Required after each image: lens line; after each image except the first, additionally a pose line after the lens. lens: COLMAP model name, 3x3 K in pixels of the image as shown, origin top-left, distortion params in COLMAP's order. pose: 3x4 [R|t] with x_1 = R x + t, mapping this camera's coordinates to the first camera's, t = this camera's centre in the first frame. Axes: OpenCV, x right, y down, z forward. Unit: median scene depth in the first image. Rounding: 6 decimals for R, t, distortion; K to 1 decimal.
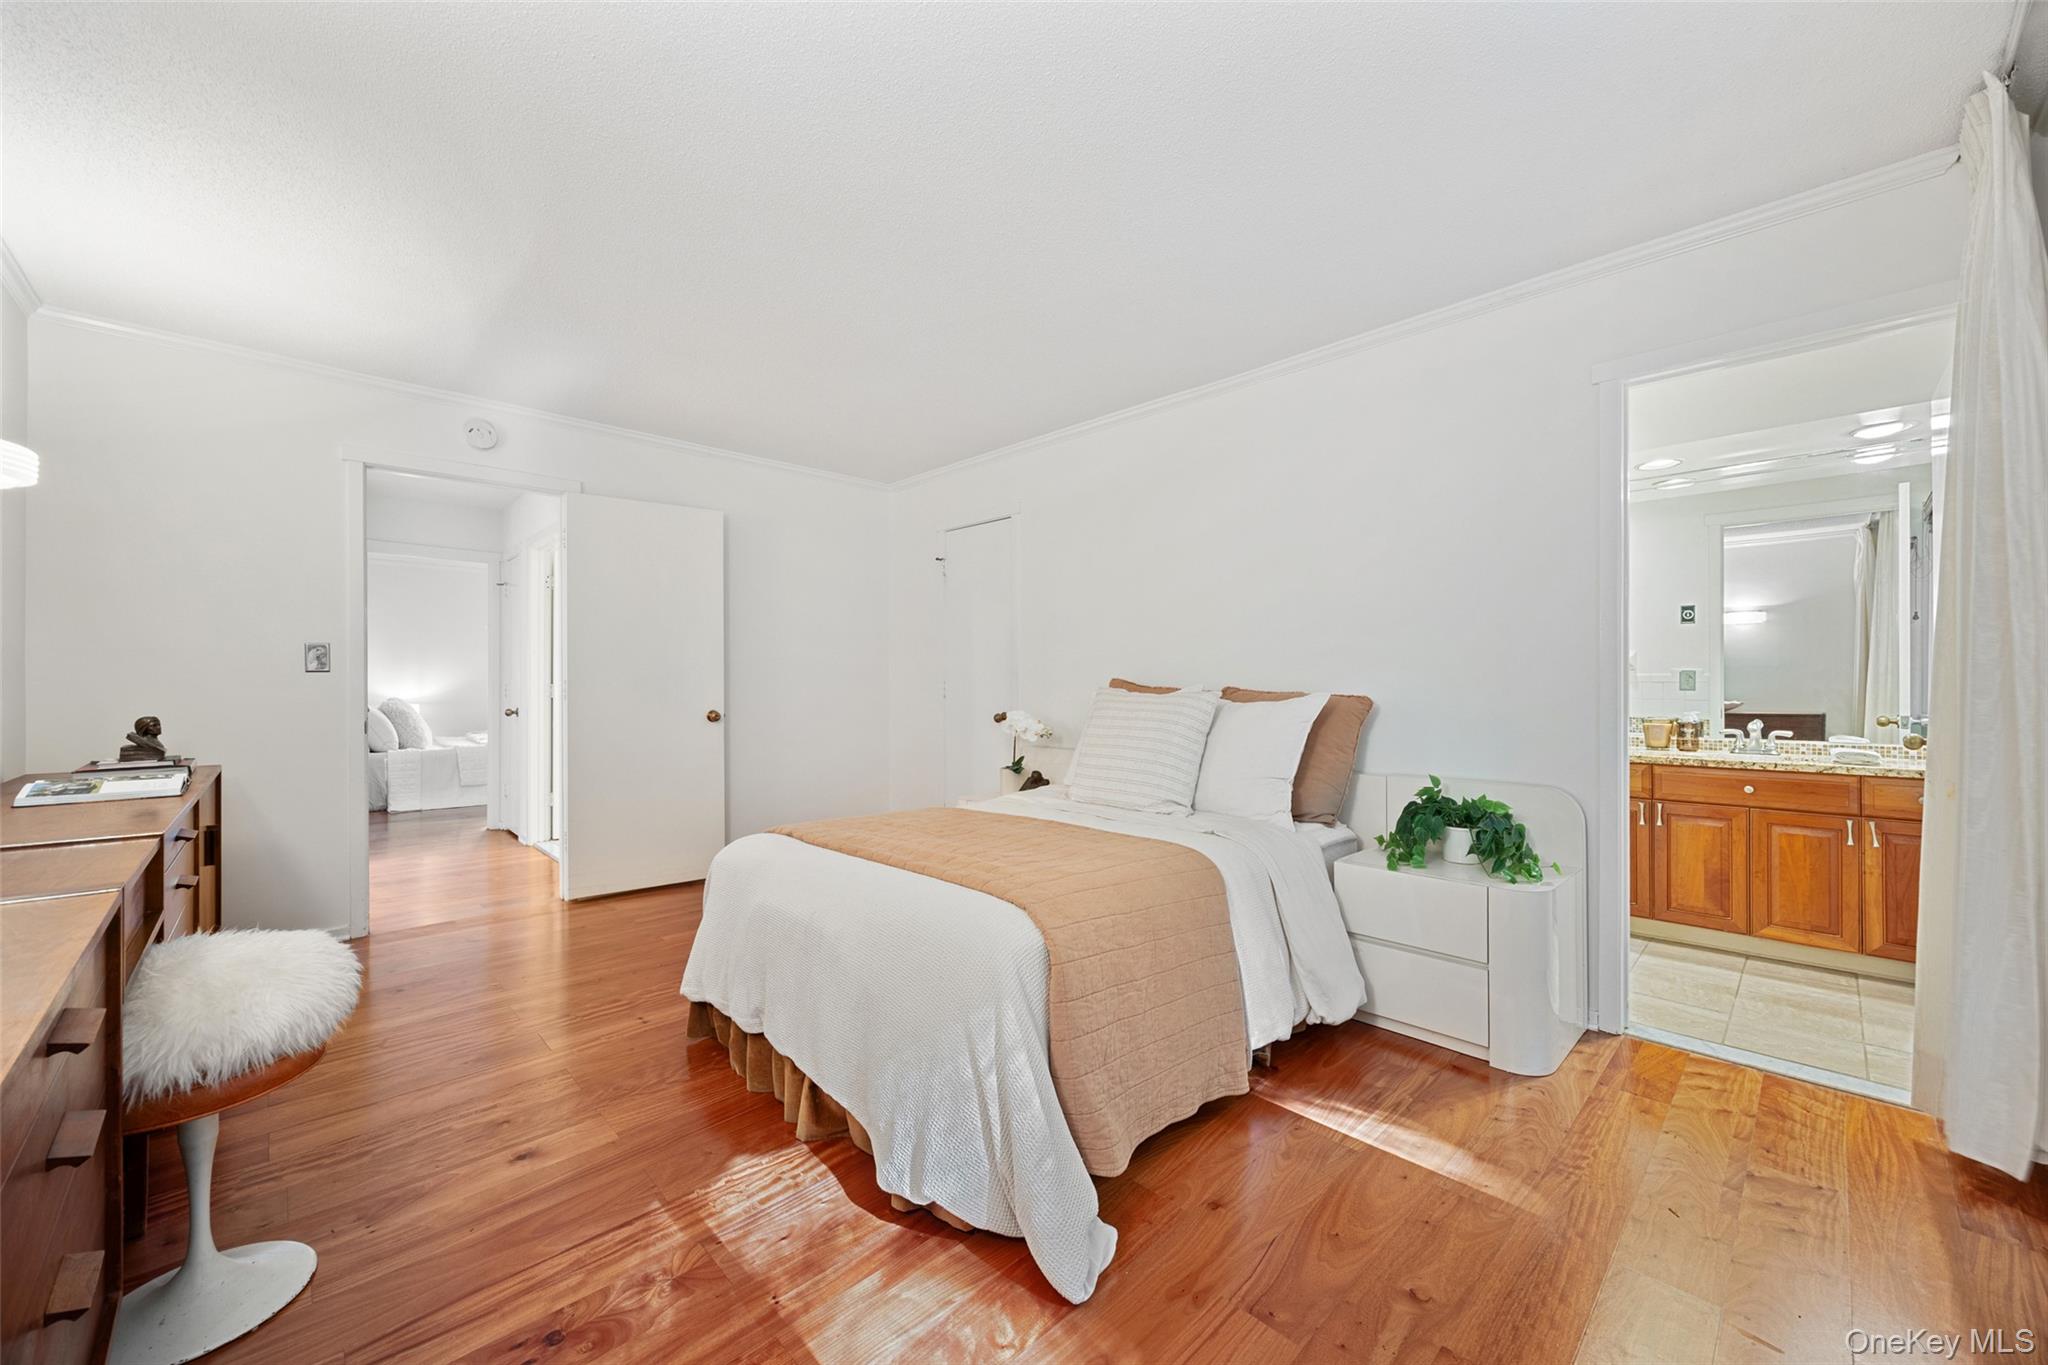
lens RADIAL K [[795.7, 0, 1027.4], [0, 795.7, 697.7], [0, 0, 1]] dist [0.000130, 0.000110]
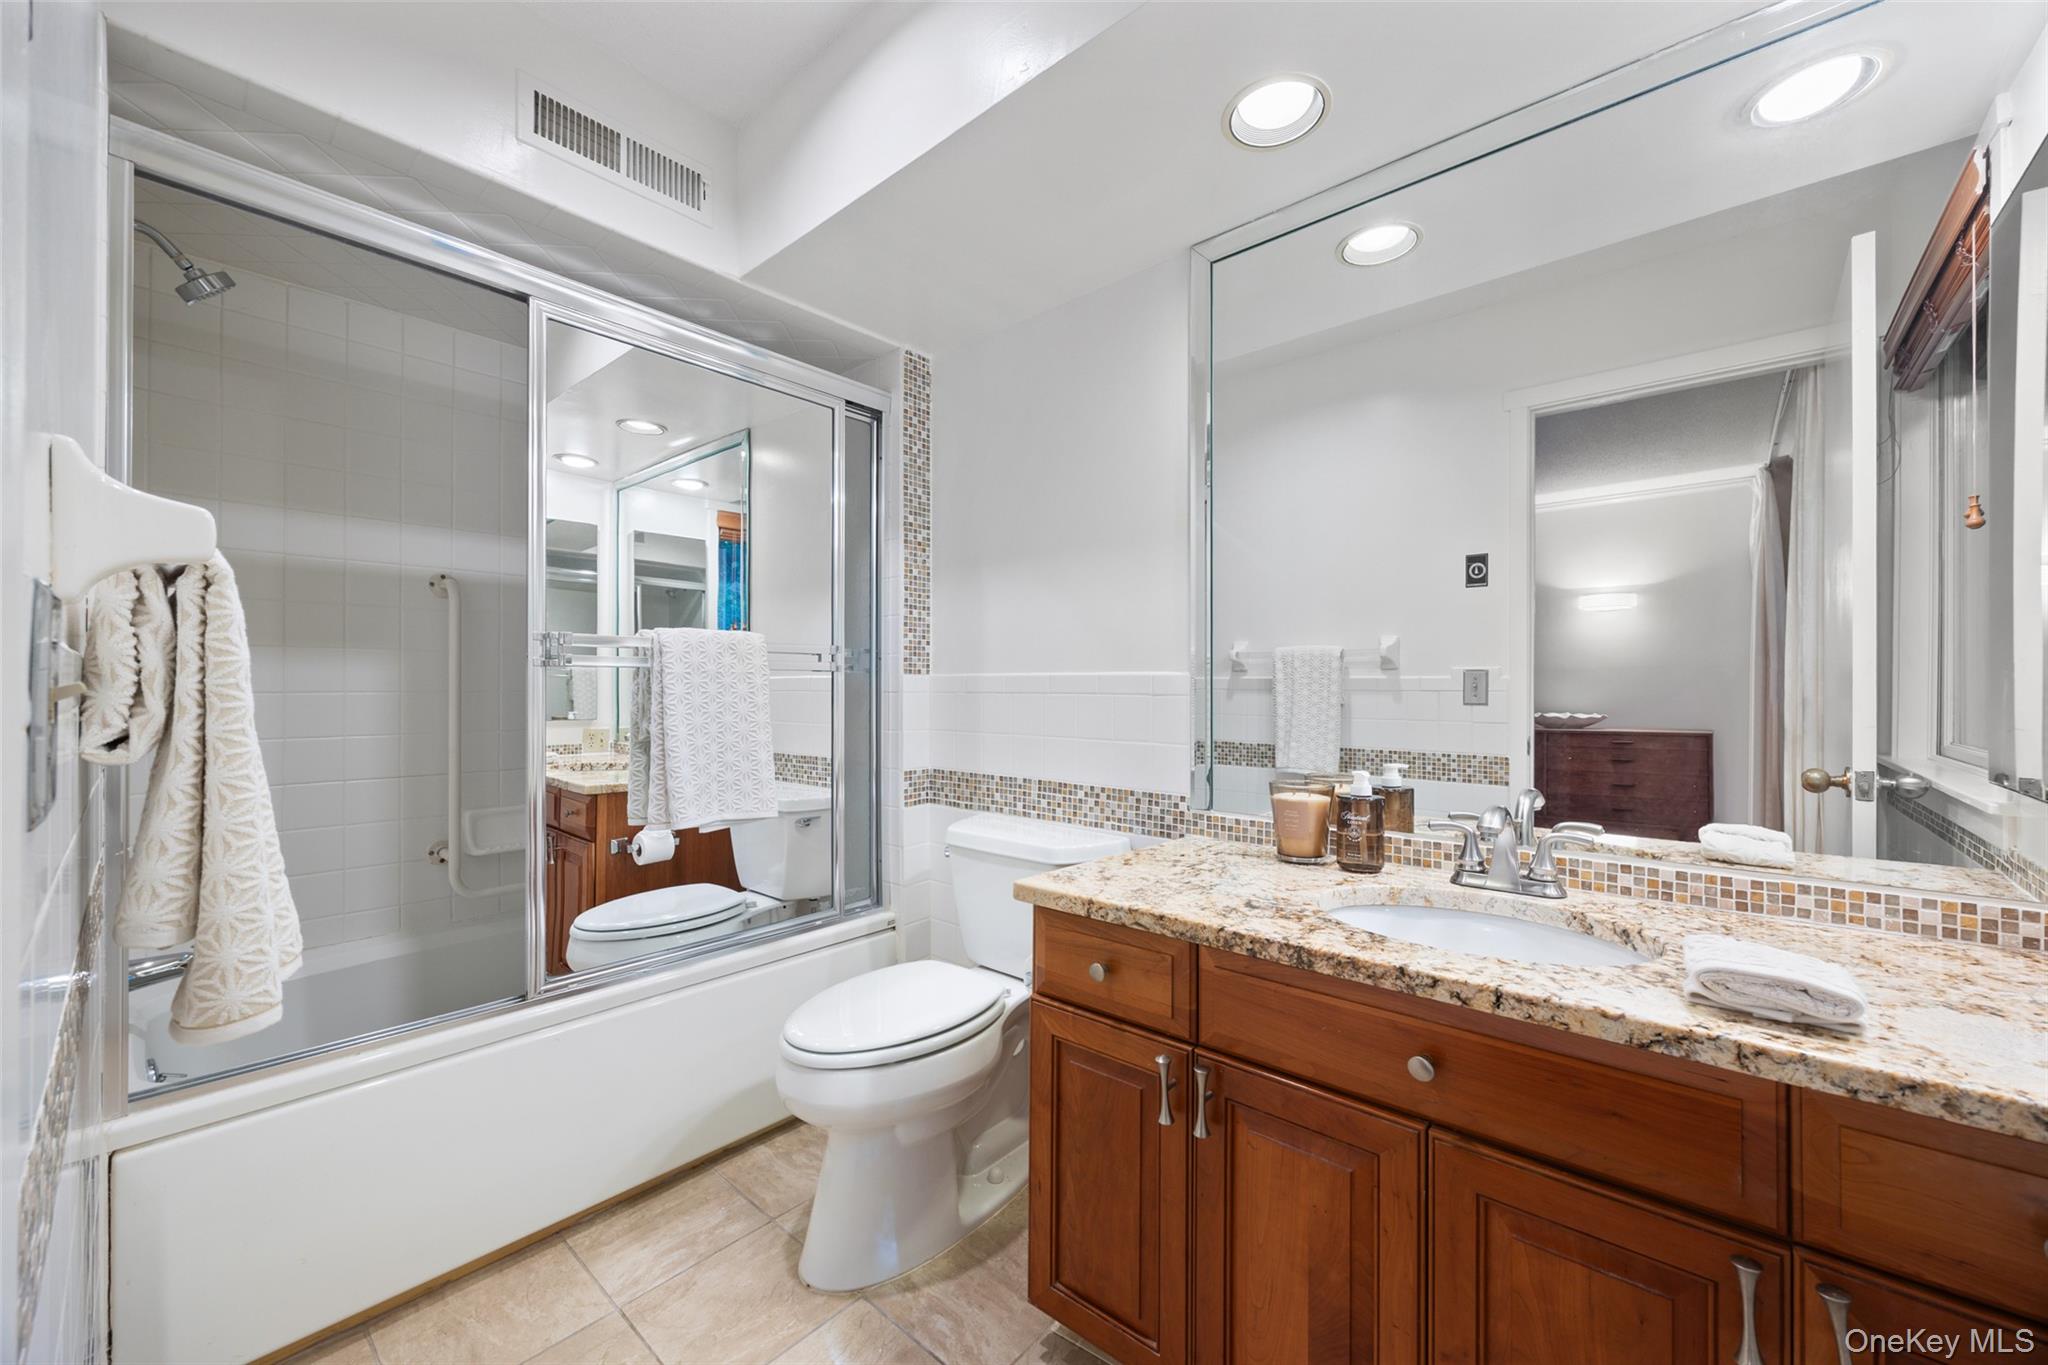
lens RADIAL K [[795.7, 0, 1027.4], [0, 795.7, 697.7], [0, 0, 1]] dist [0.000130, 0.000110]
pose [[0.997748, 0.002138, 0.067034, 0.632337], [-0.001872, 0.999990, -0.004030, -0.015437], [-0.067042, 0.003895, 0.997743, 0.611879]]
